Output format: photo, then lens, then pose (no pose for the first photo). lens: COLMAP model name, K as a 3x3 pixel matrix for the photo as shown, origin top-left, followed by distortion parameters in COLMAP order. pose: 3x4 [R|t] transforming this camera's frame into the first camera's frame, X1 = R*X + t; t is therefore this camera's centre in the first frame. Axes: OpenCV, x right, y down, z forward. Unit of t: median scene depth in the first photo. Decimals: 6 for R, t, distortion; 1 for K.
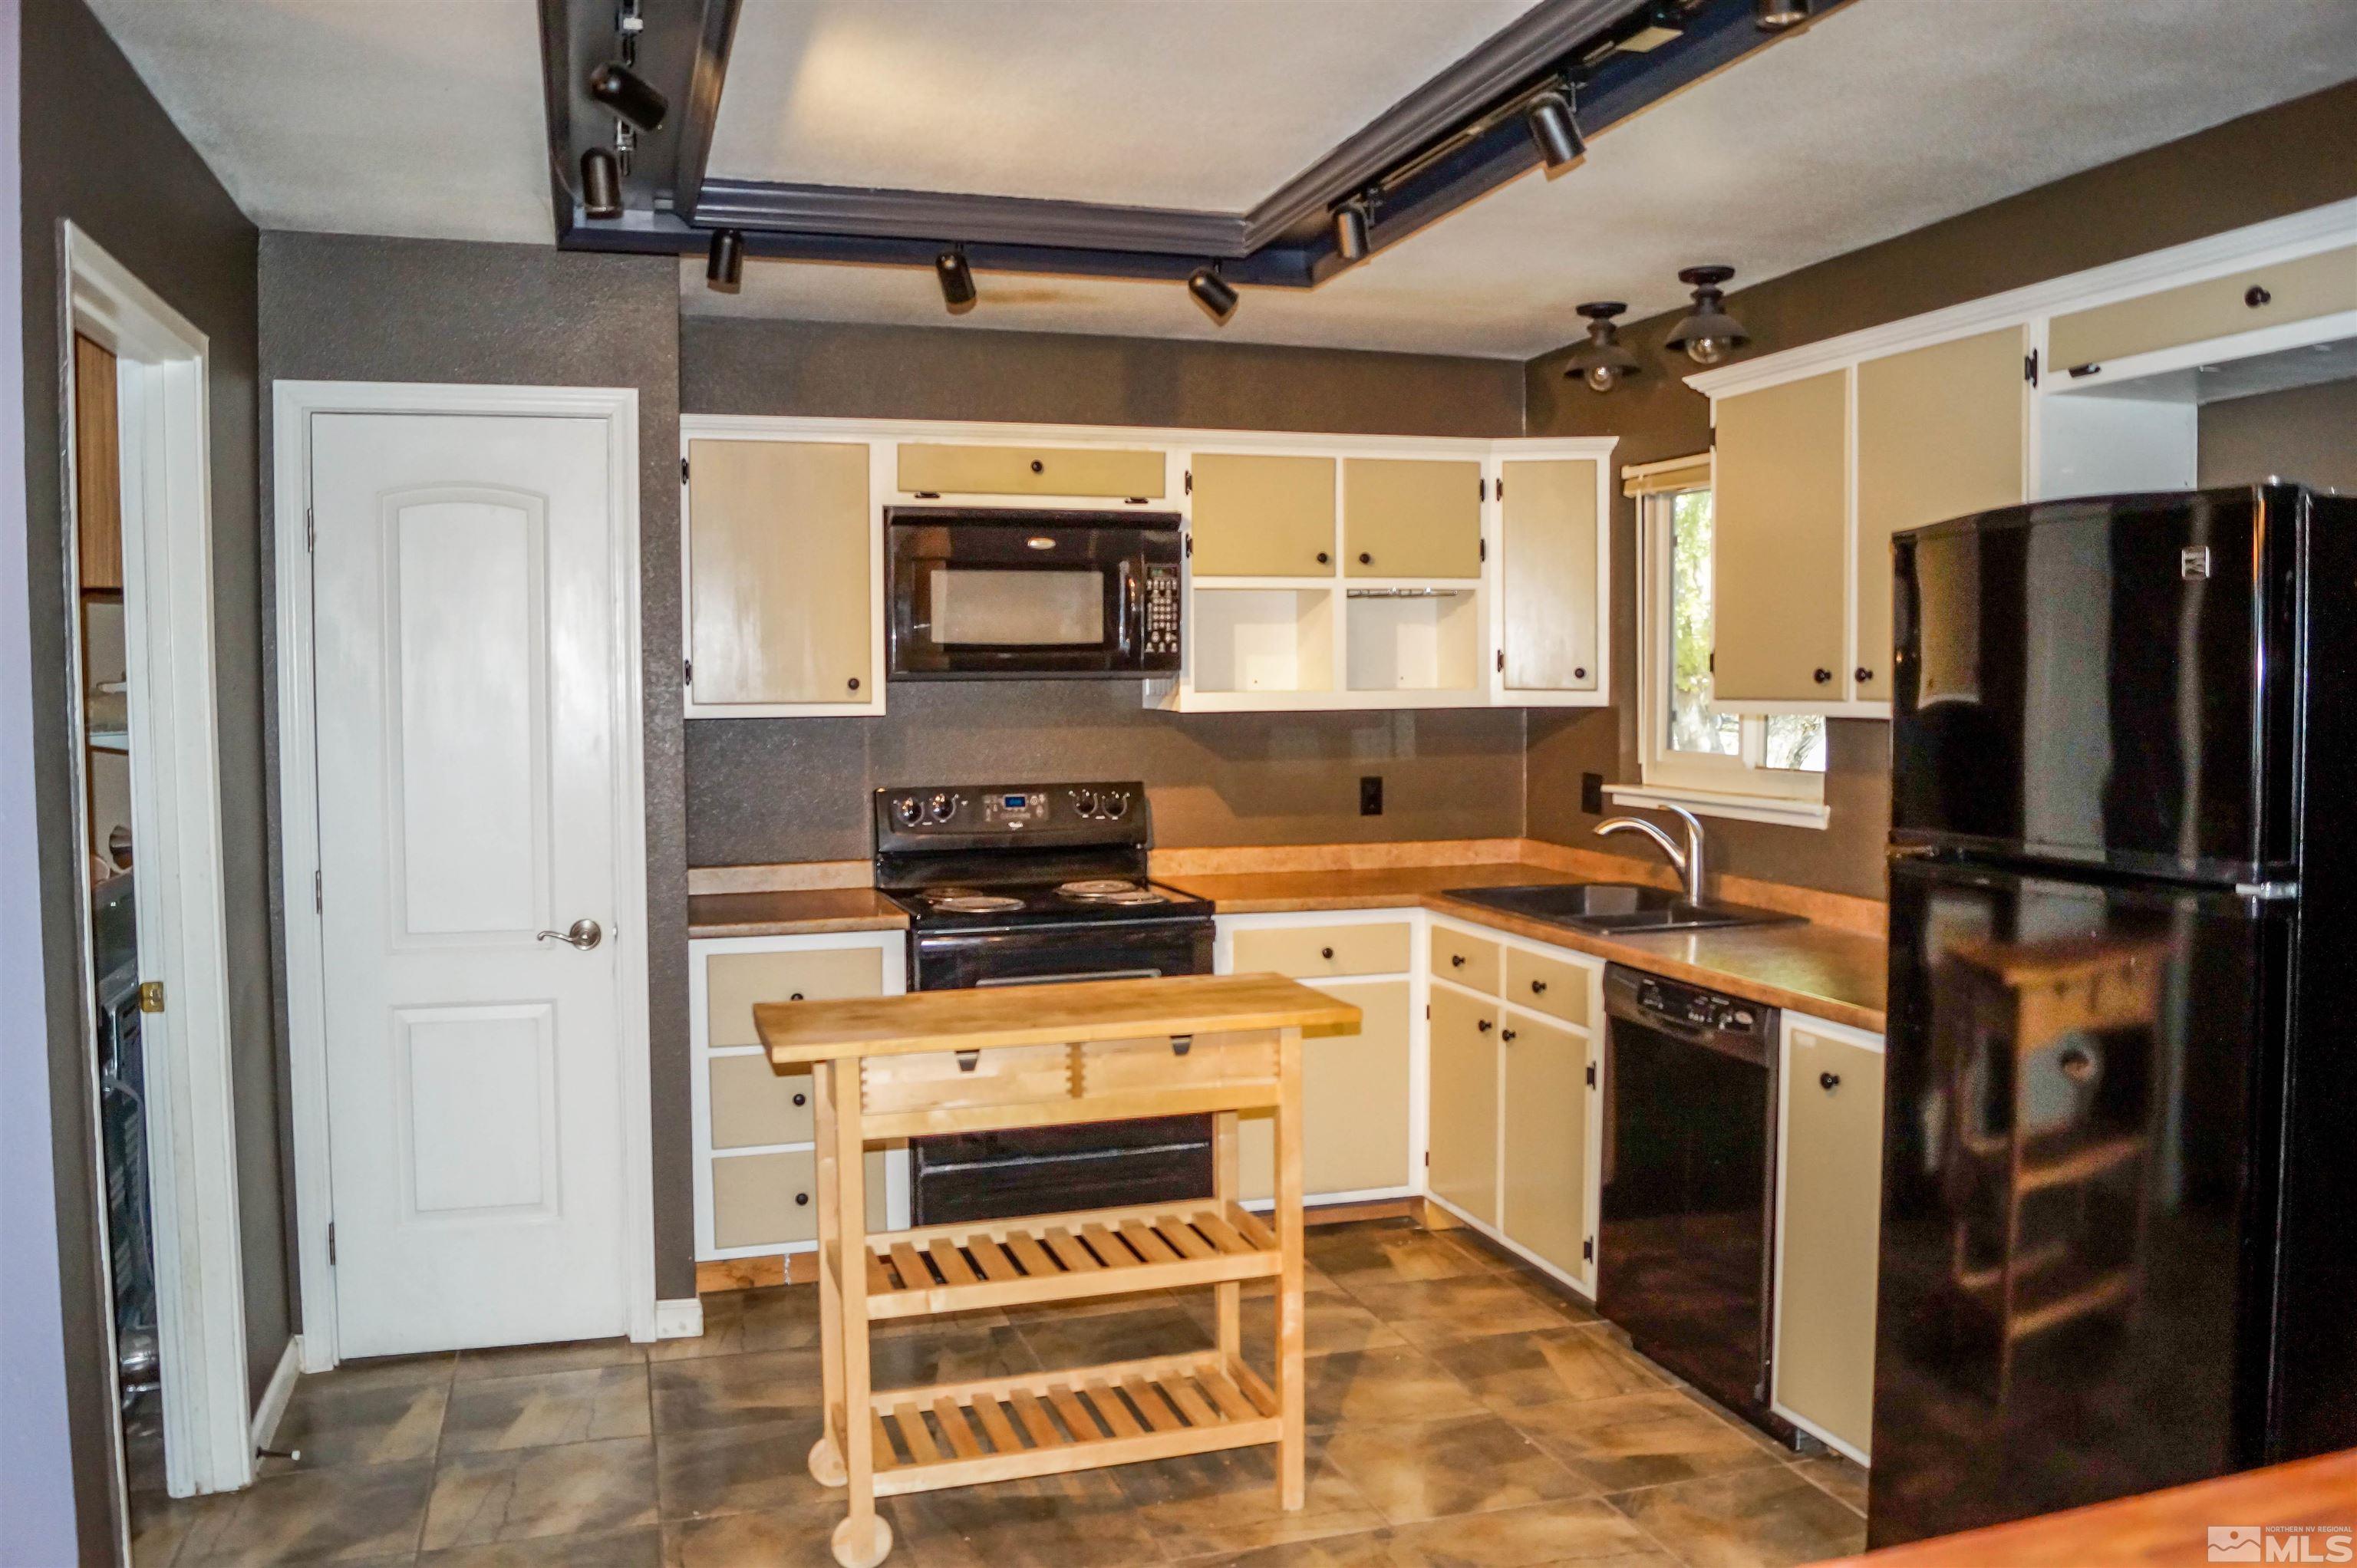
lens RADIAL K [[1870.8, 0, 1178.5], [0, 1870.8, 784.0], [0, 0, 1]] dist [-0.082761, 0.005807]
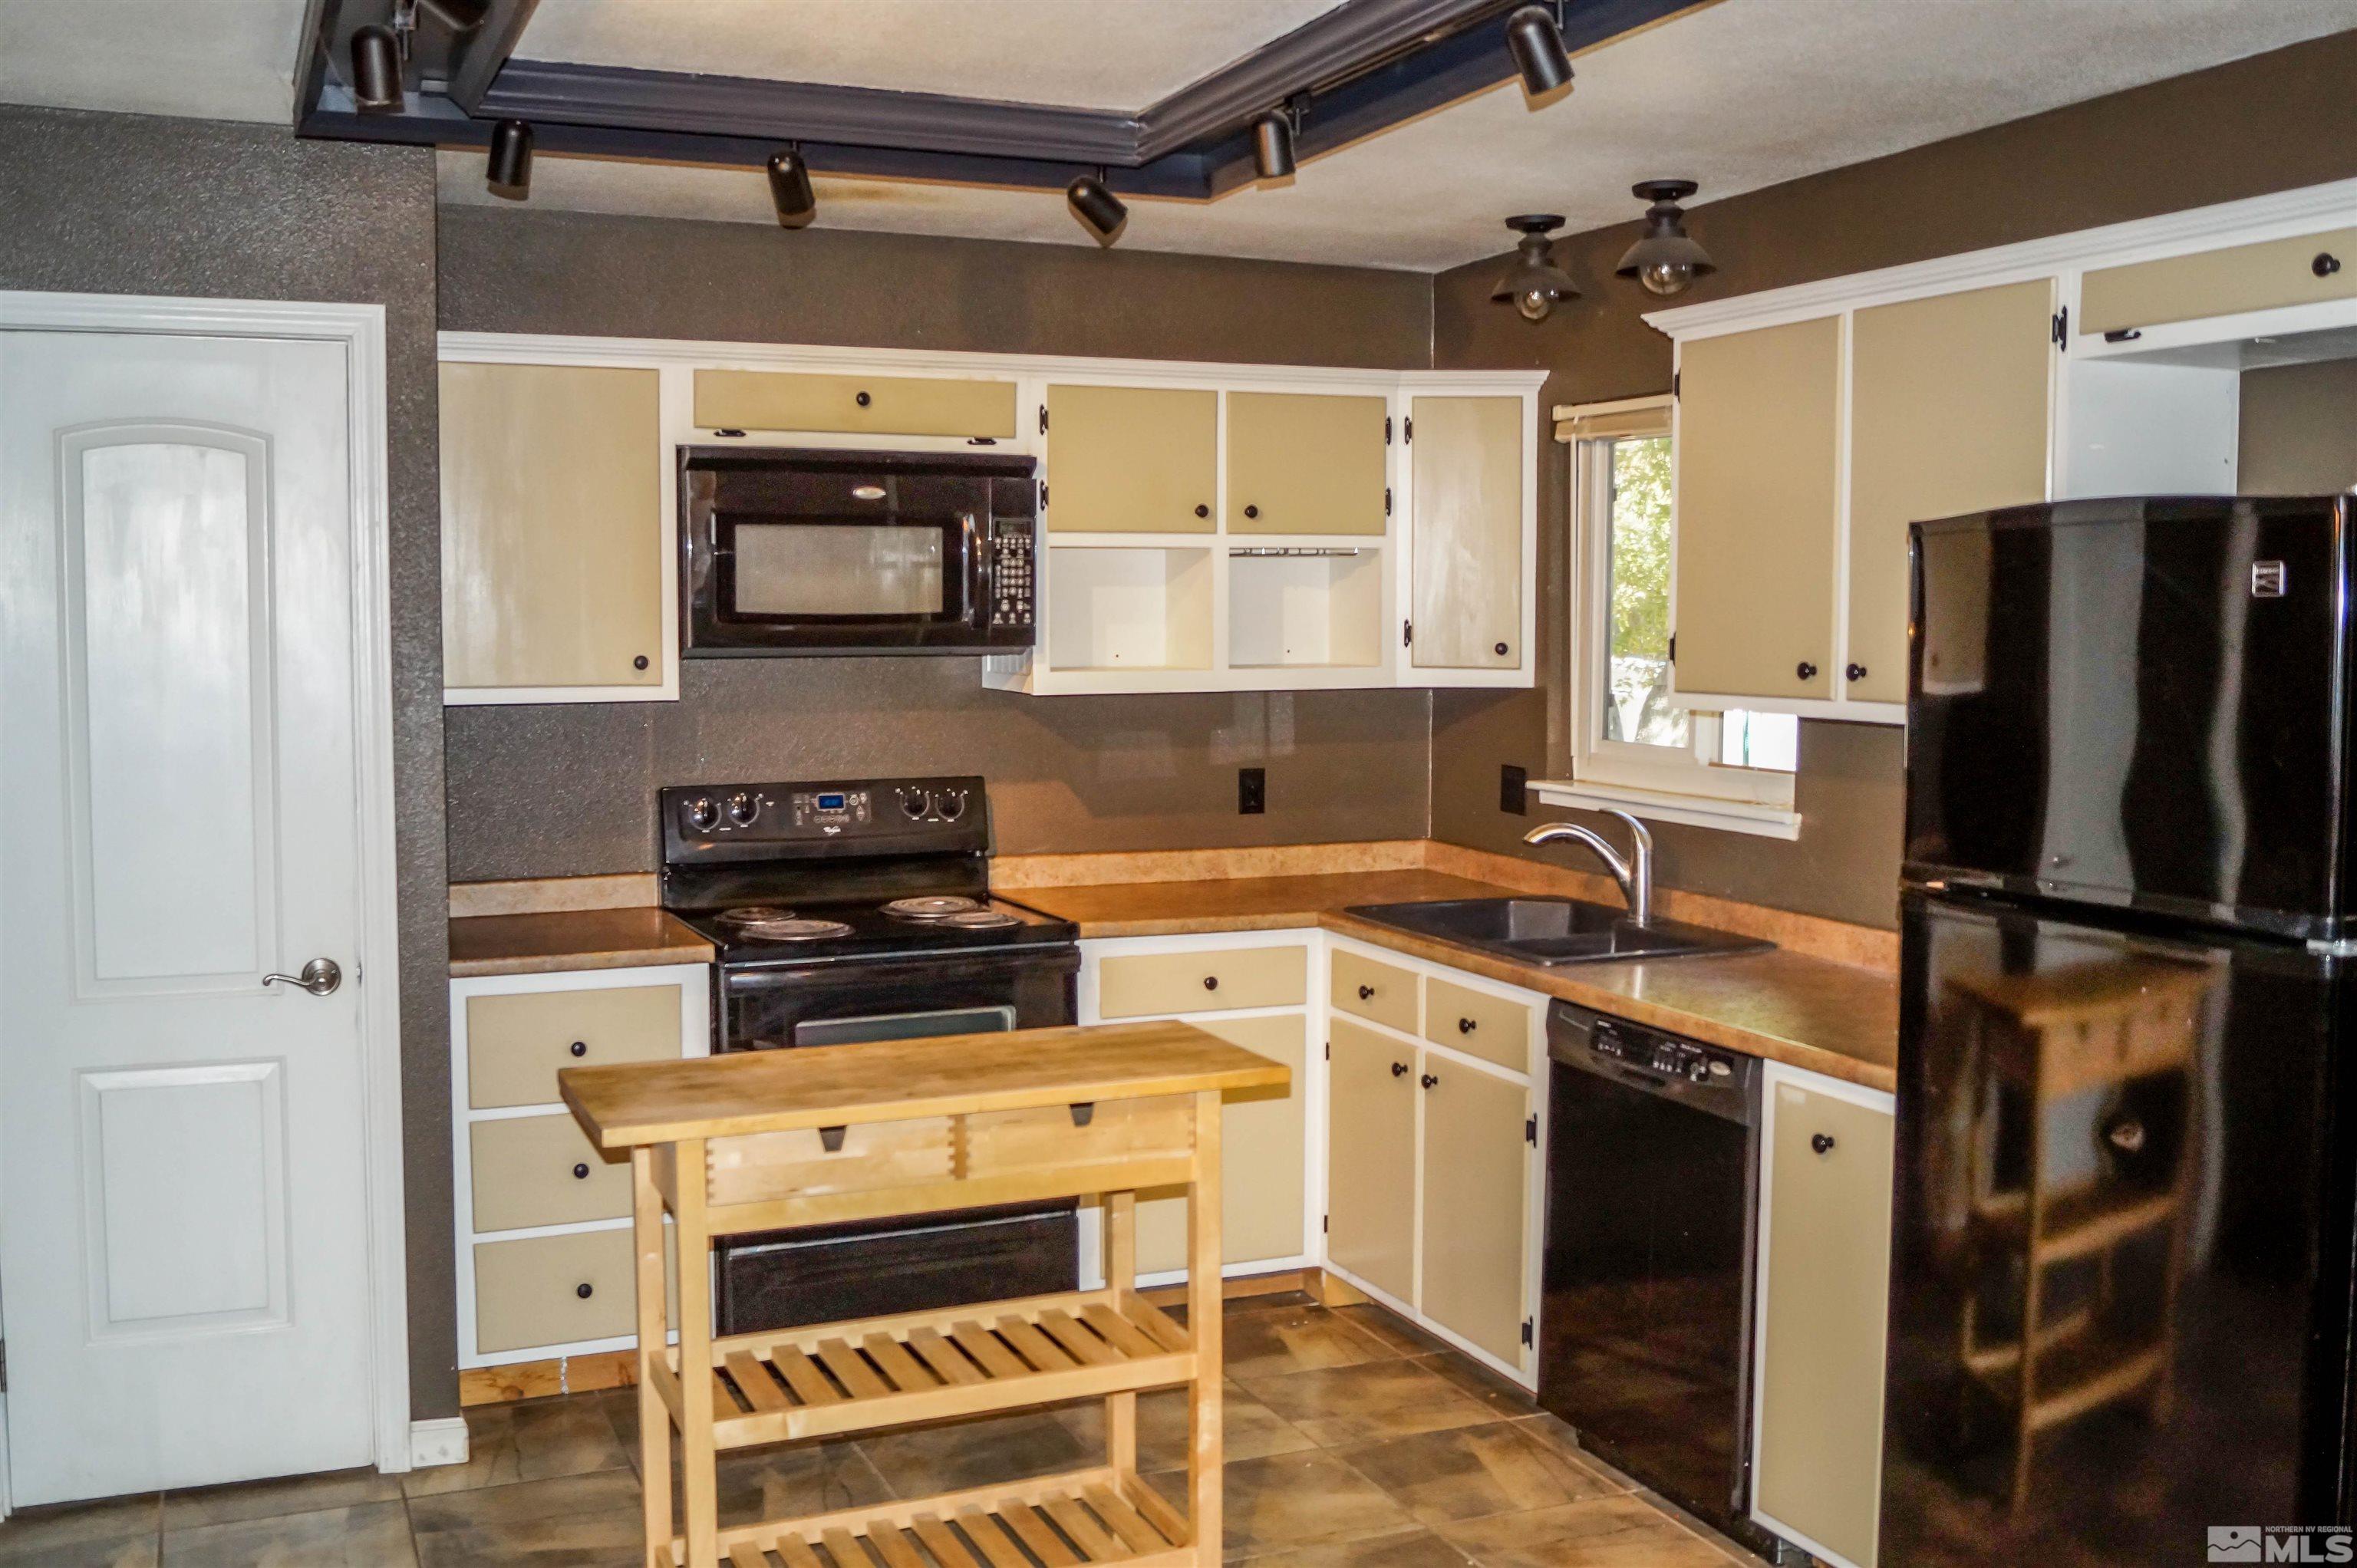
lens RADIAL K [[2279.8, 0, 1178.5], [0, 2279.8, 784.0], [0, 0, 1]] dist [-0.064816, 0.005815]
pose [[0.994616, -0.000769, 0.103622, -0.047480], [-0.001433, 0.999775, 0.021180, -0.024329], [-0.103615, -0.021215, 0.994391, -0.021449]]
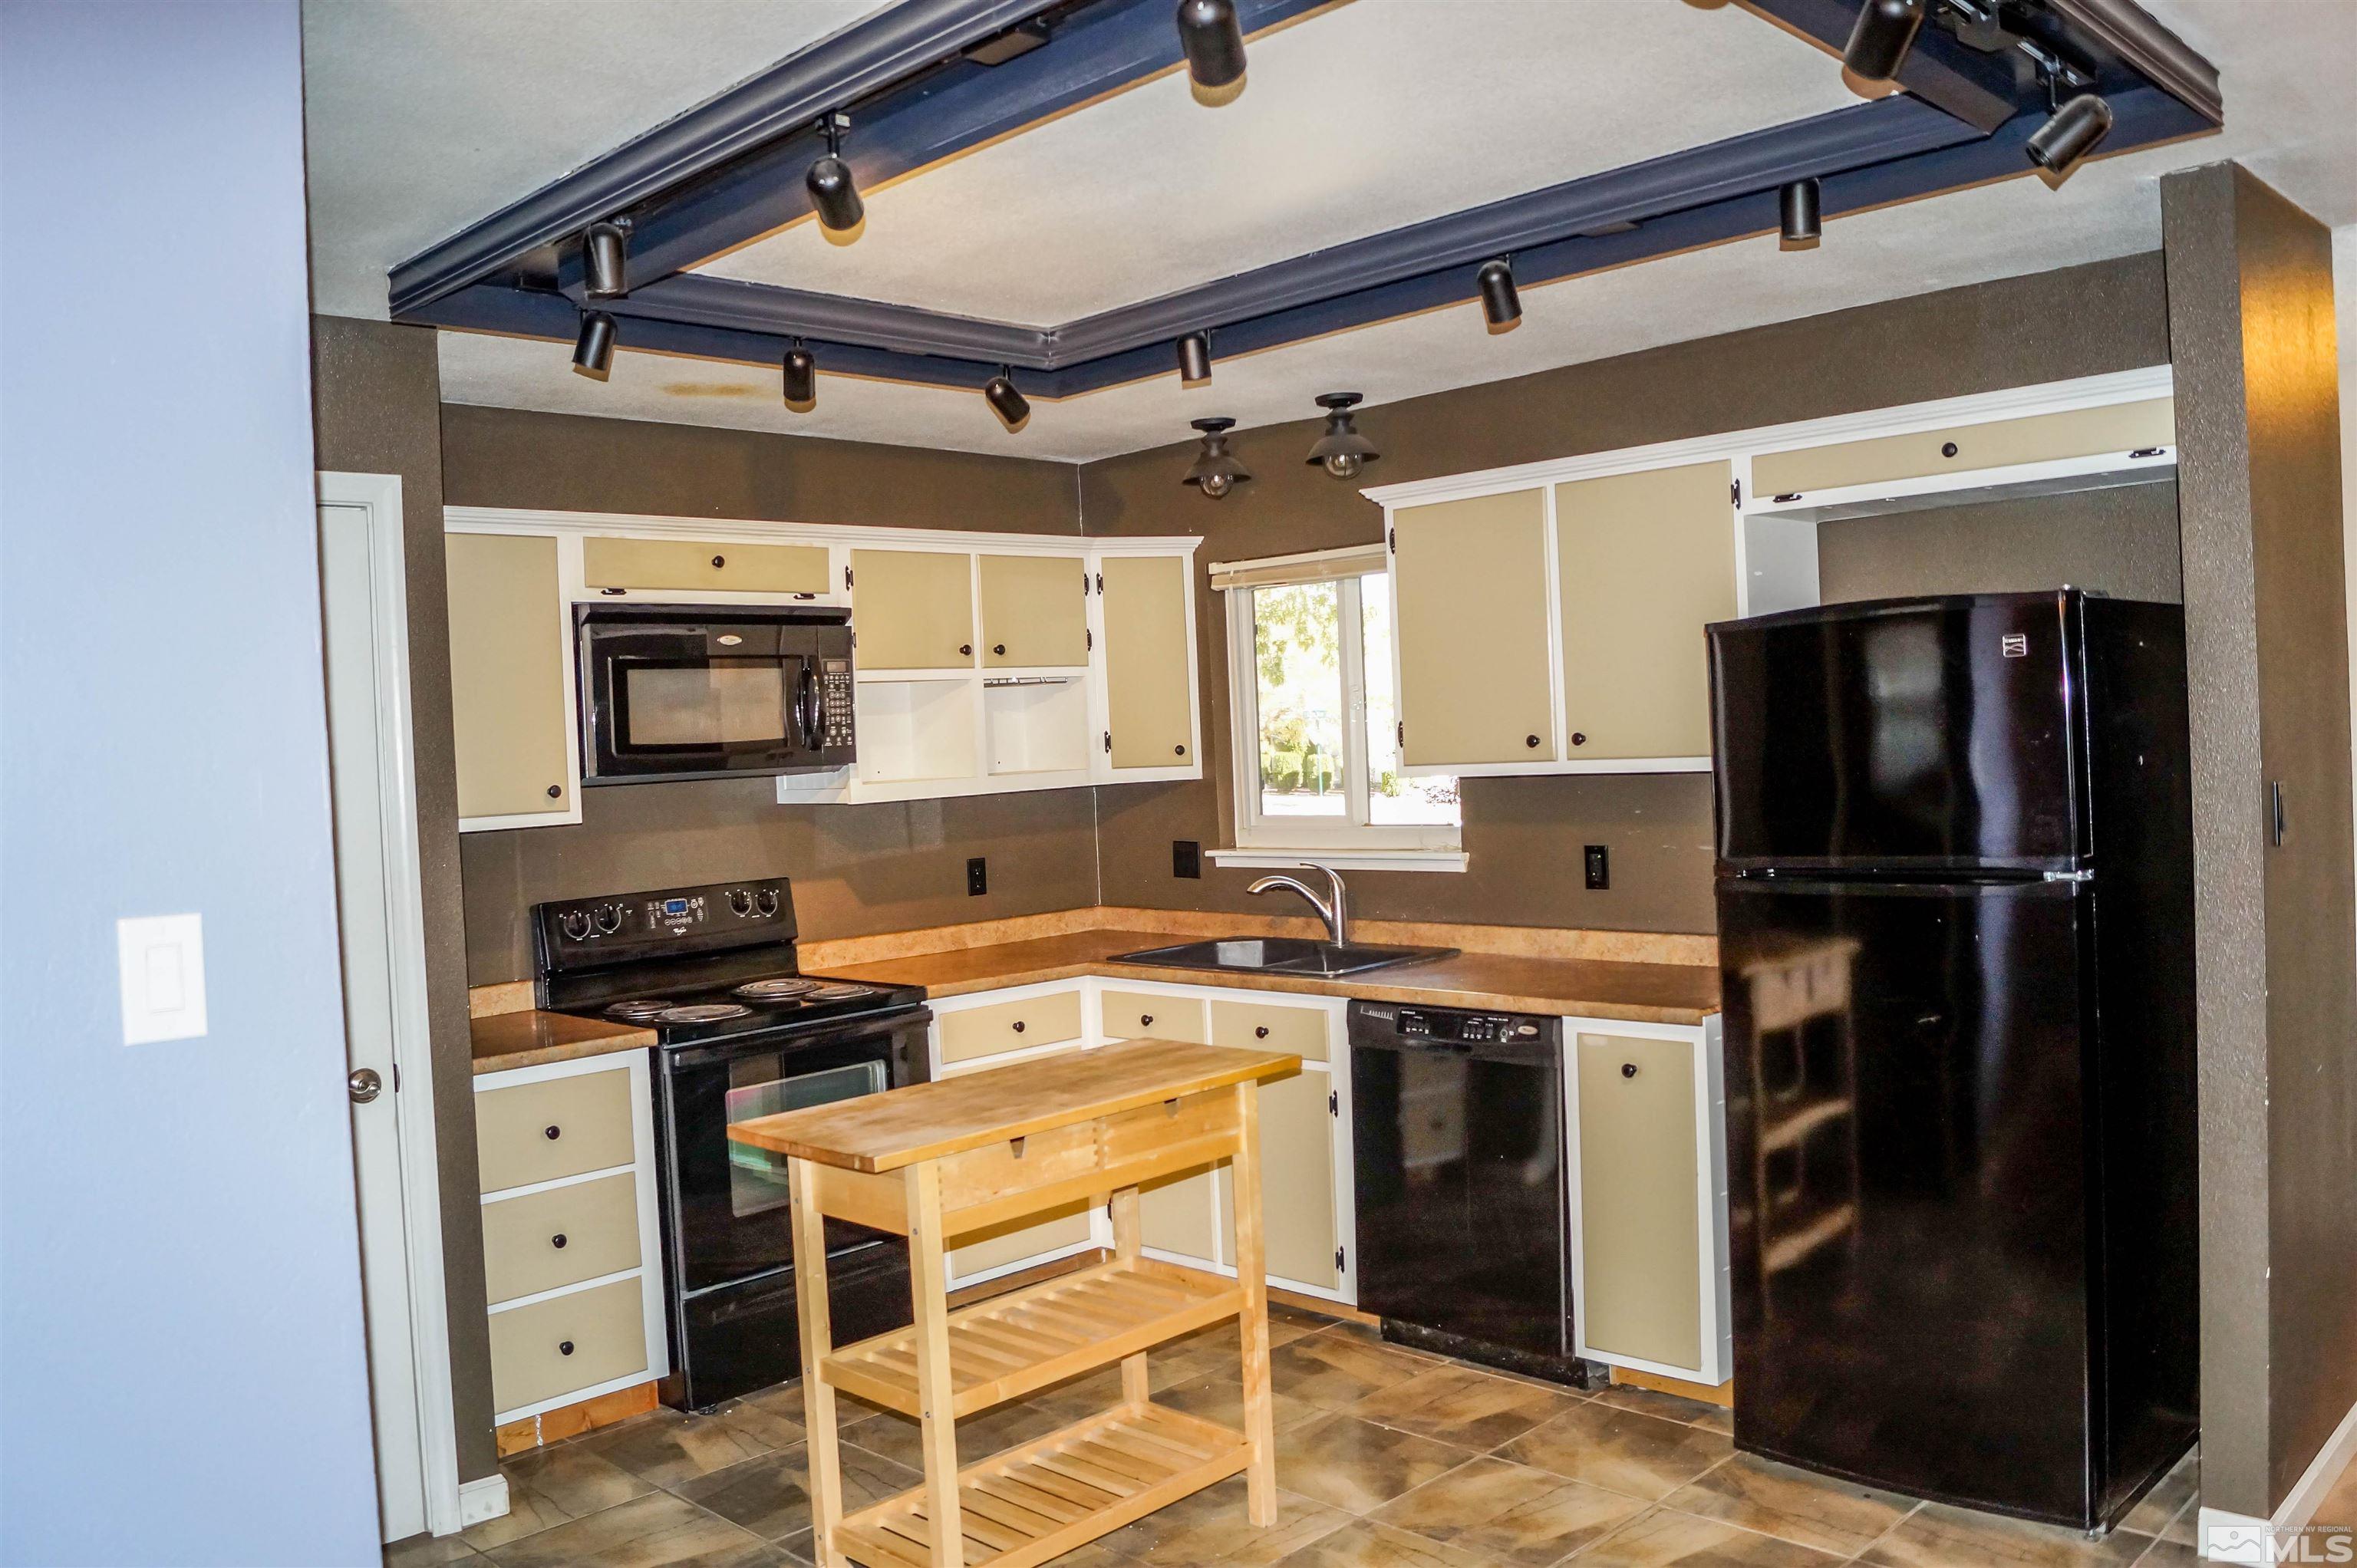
lens RADIAL K [[1870.8, 0, 1178.5], [0, 1870.8, 784.0], [0, 0, 1]] dist [-0.082761, 0.005807]
pose [[0.882126, -0.047761, 0.468585, -0.373657], [0.068537, 0.997273, -0.027375, -0.011713], [-0.466000, 0.056263, 0.882994, 0.034160]]
